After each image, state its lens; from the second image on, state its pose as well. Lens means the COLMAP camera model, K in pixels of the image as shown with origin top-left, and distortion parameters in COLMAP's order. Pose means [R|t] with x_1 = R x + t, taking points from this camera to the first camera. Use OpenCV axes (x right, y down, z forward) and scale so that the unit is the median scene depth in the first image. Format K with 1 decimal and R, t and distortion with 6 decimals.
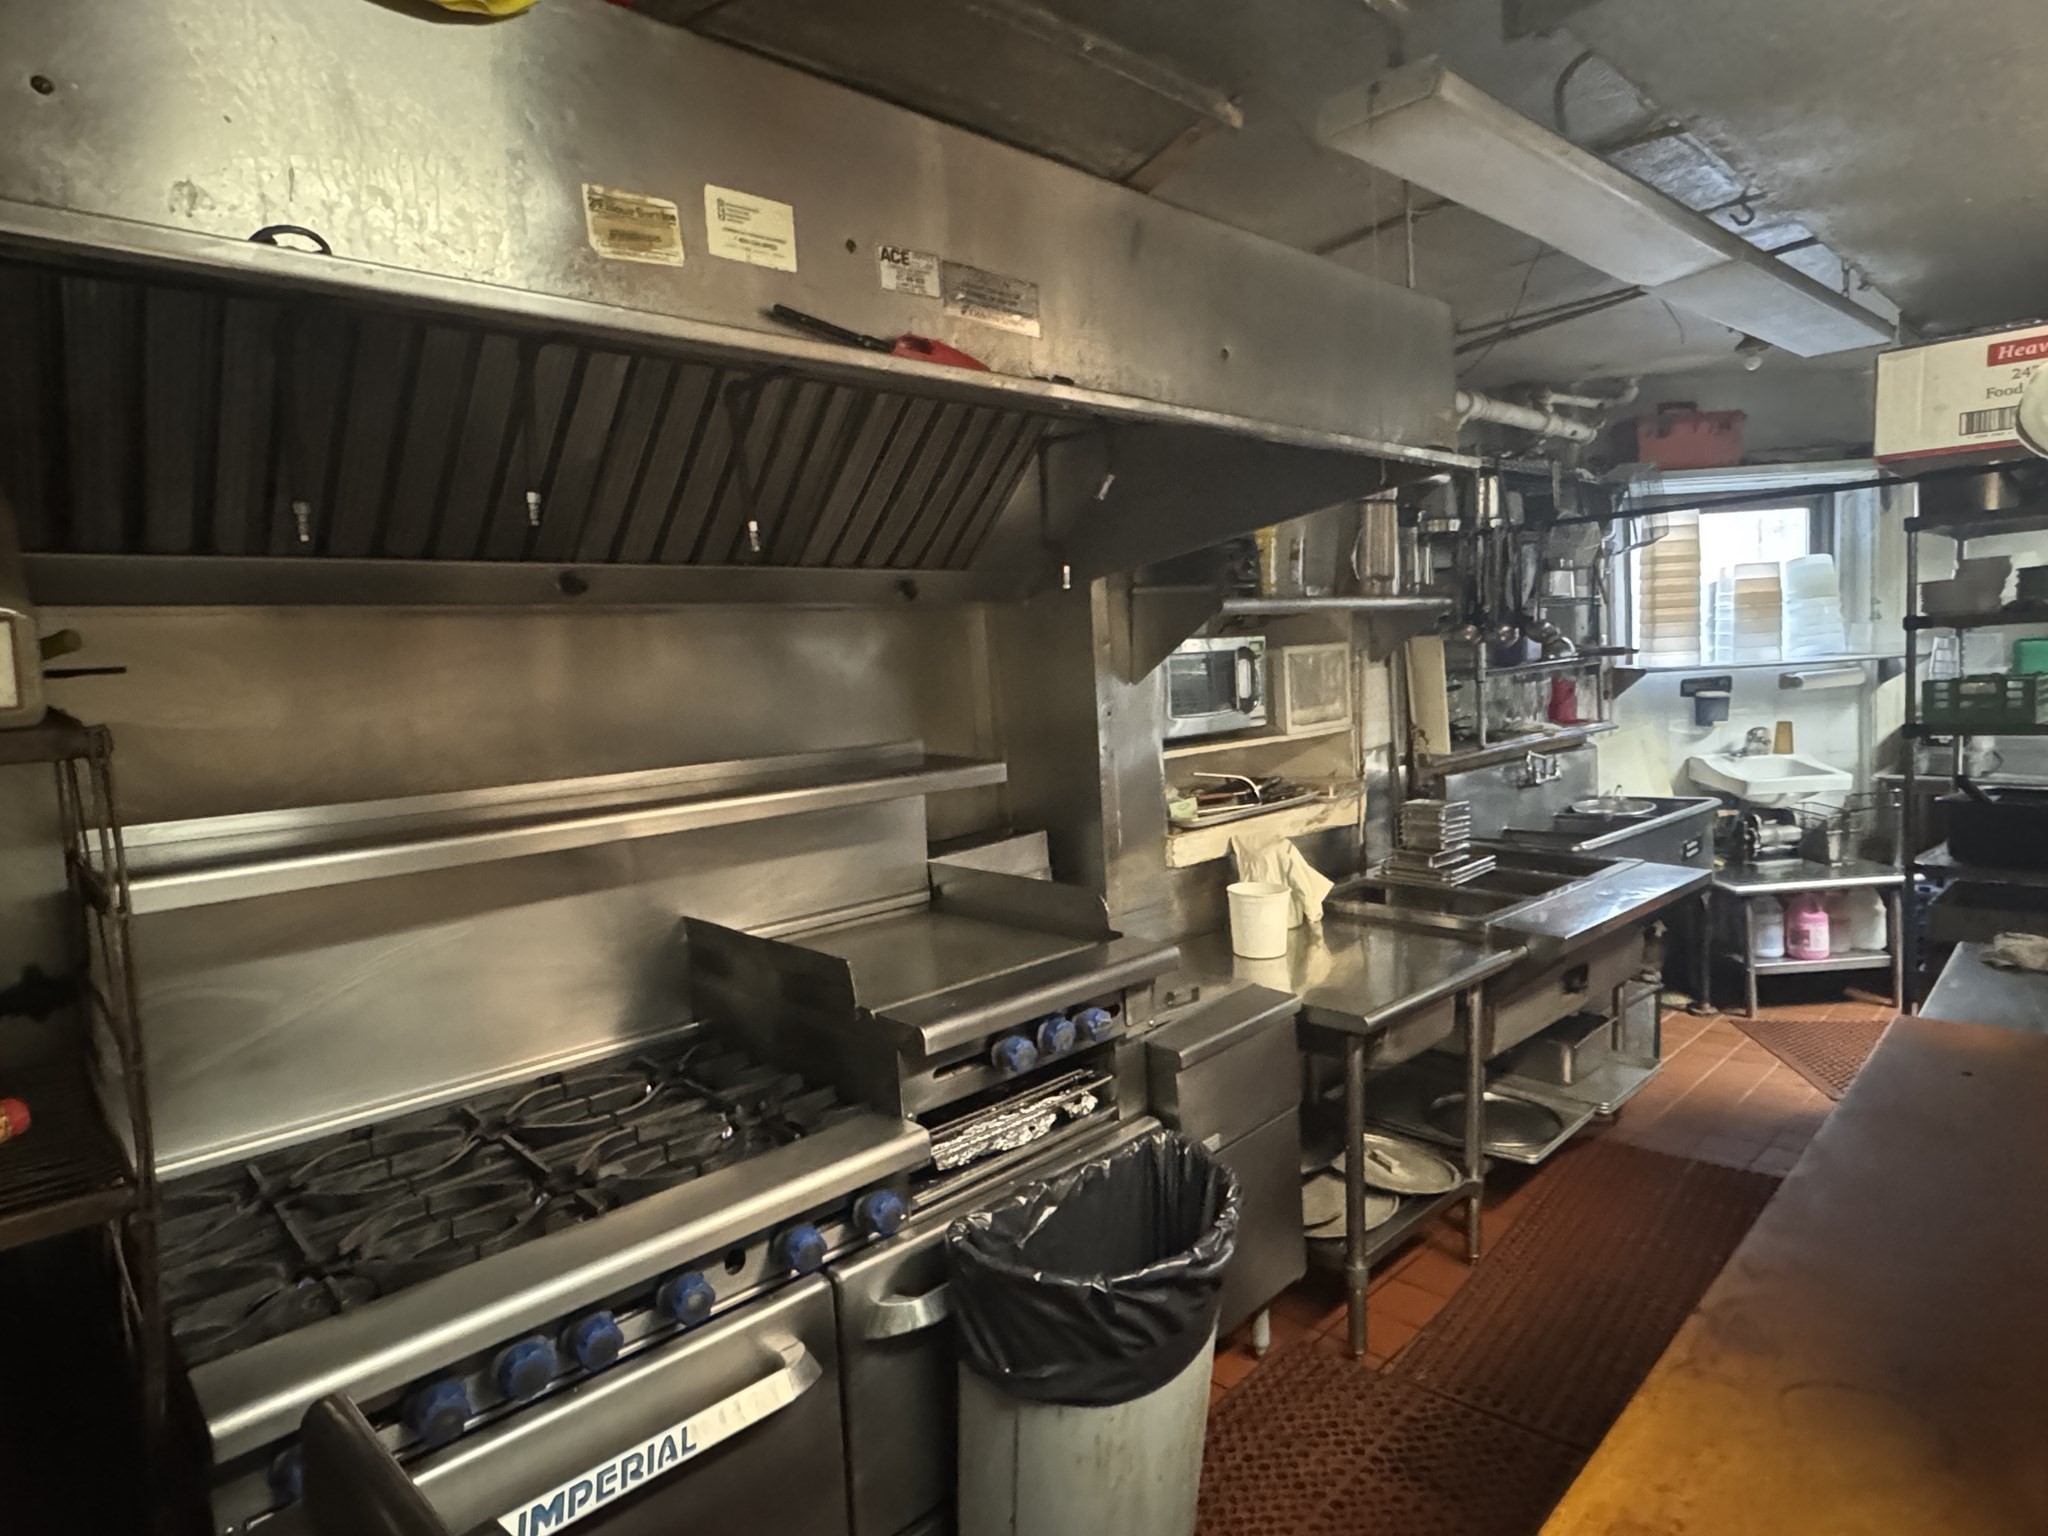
lens RADIAL K [[1168.7, 0, 1016.4], [0, 1168.7, 771.7], [0, 0, 1]] dist [-0.005493, 0.002290]
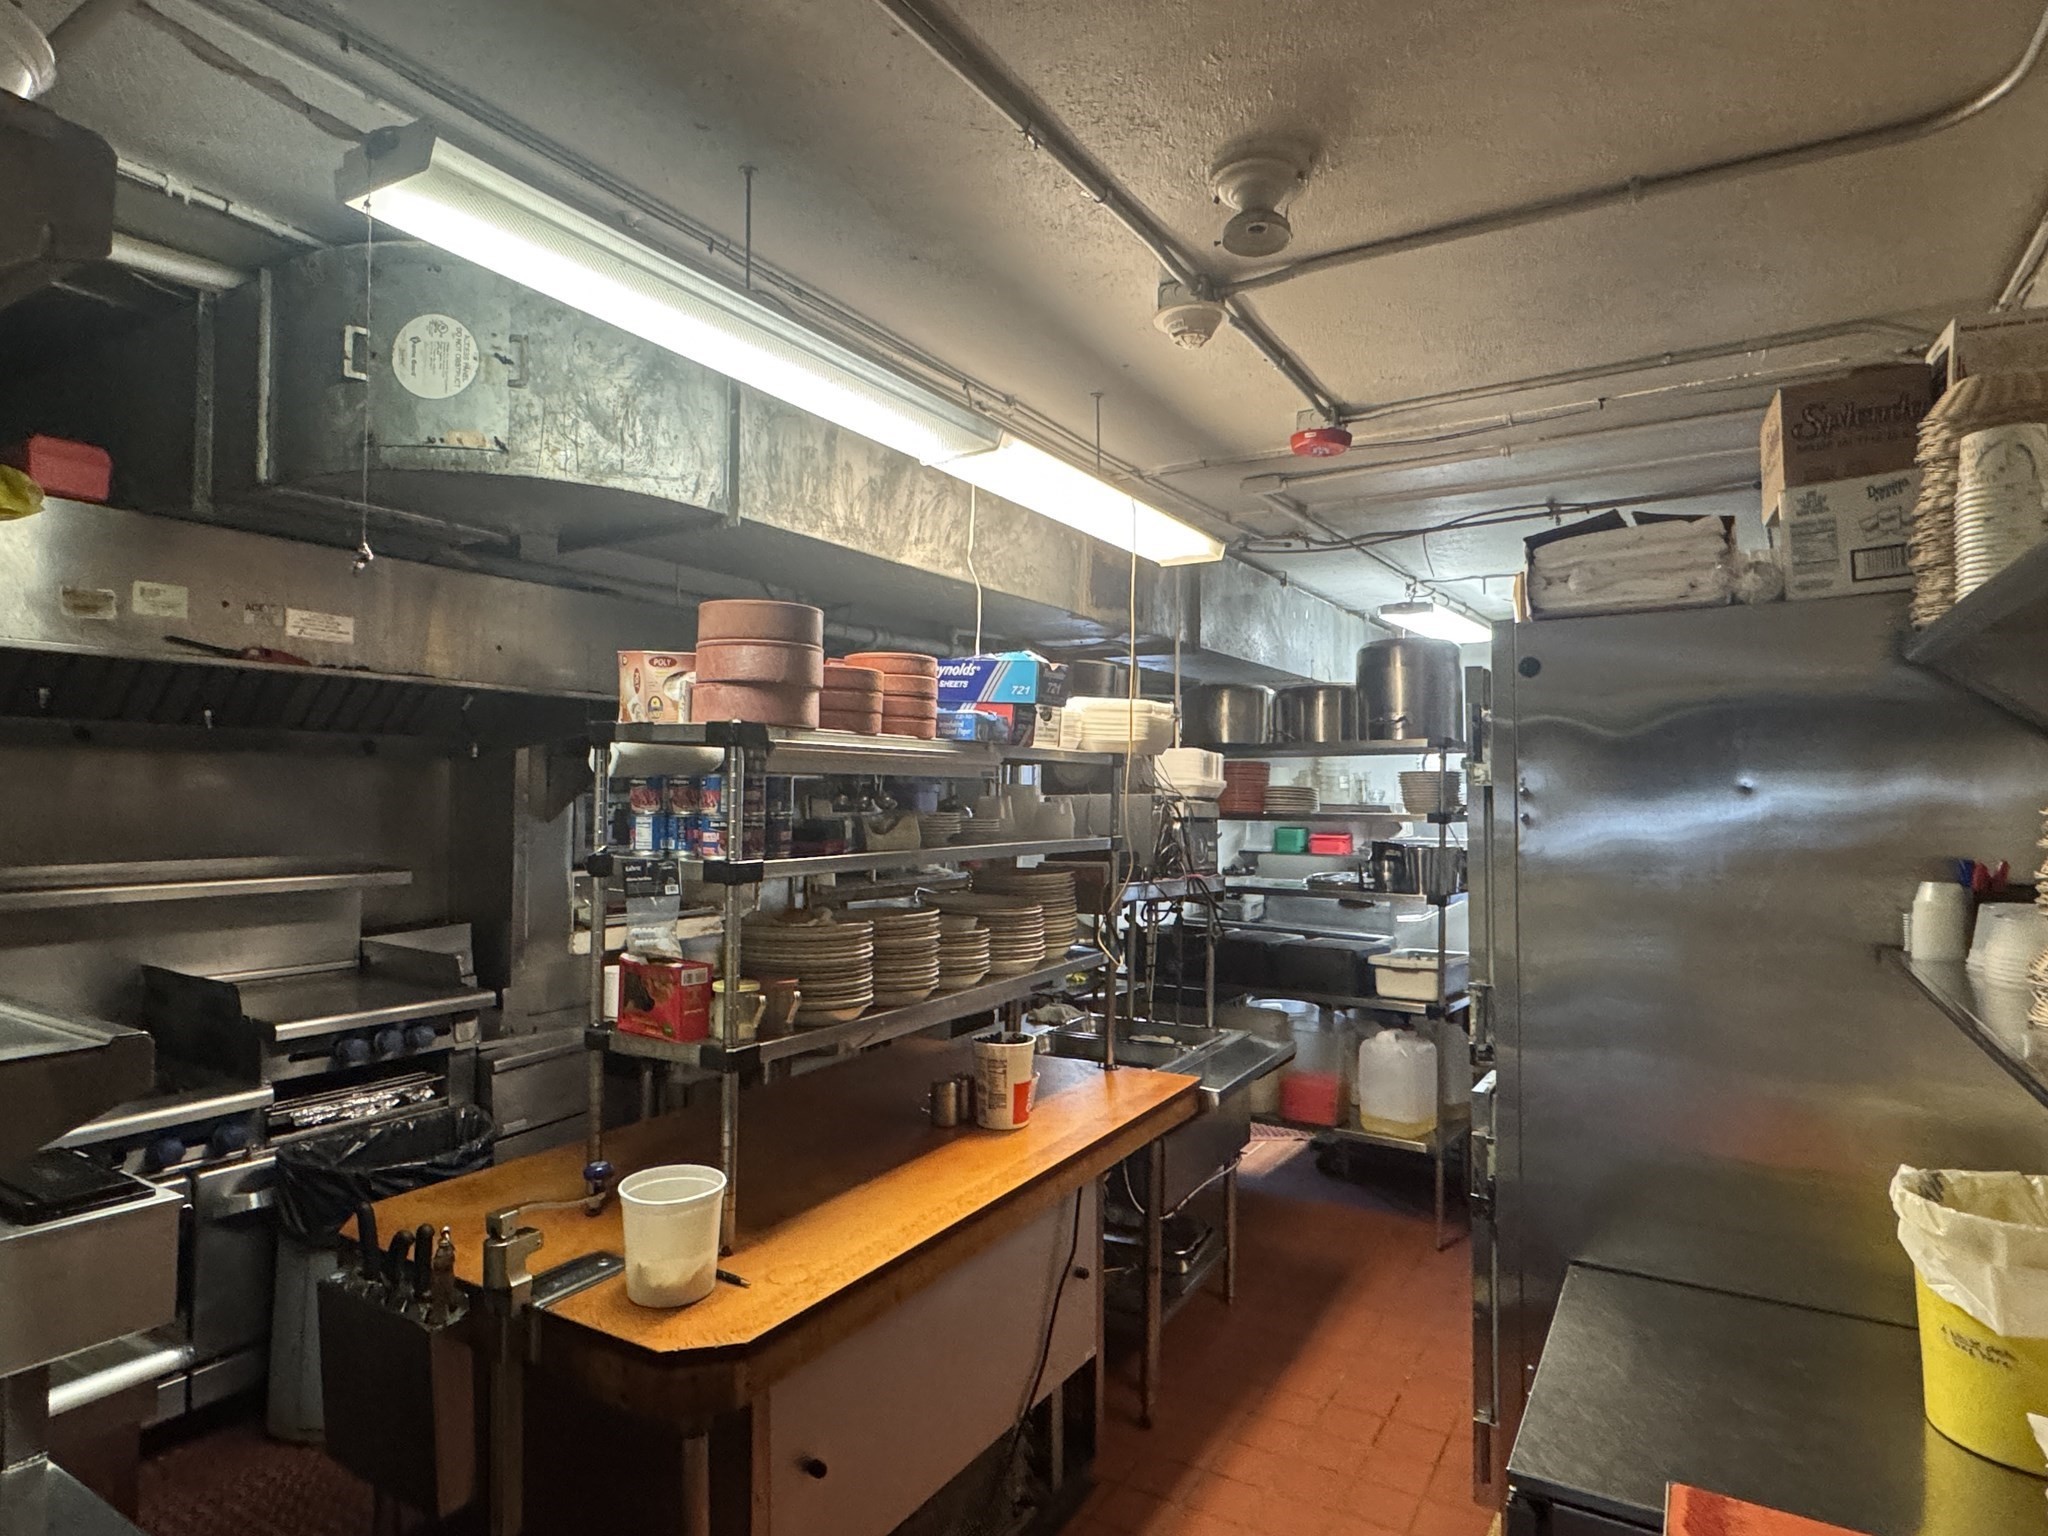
lens RADIAL K [[1168.7, 0, 1016.4], [0, 1168.7, 771.7], [0, 0, 1]] dist [-0.005493, 0.002290]
pose [[0.965337, 0.070702, 0.251250, 0.391598], [-0.041753, 0.992047, -0.118739, 0.012740], [-0.257647, 0.104133, 0.960611, -0.714960]]
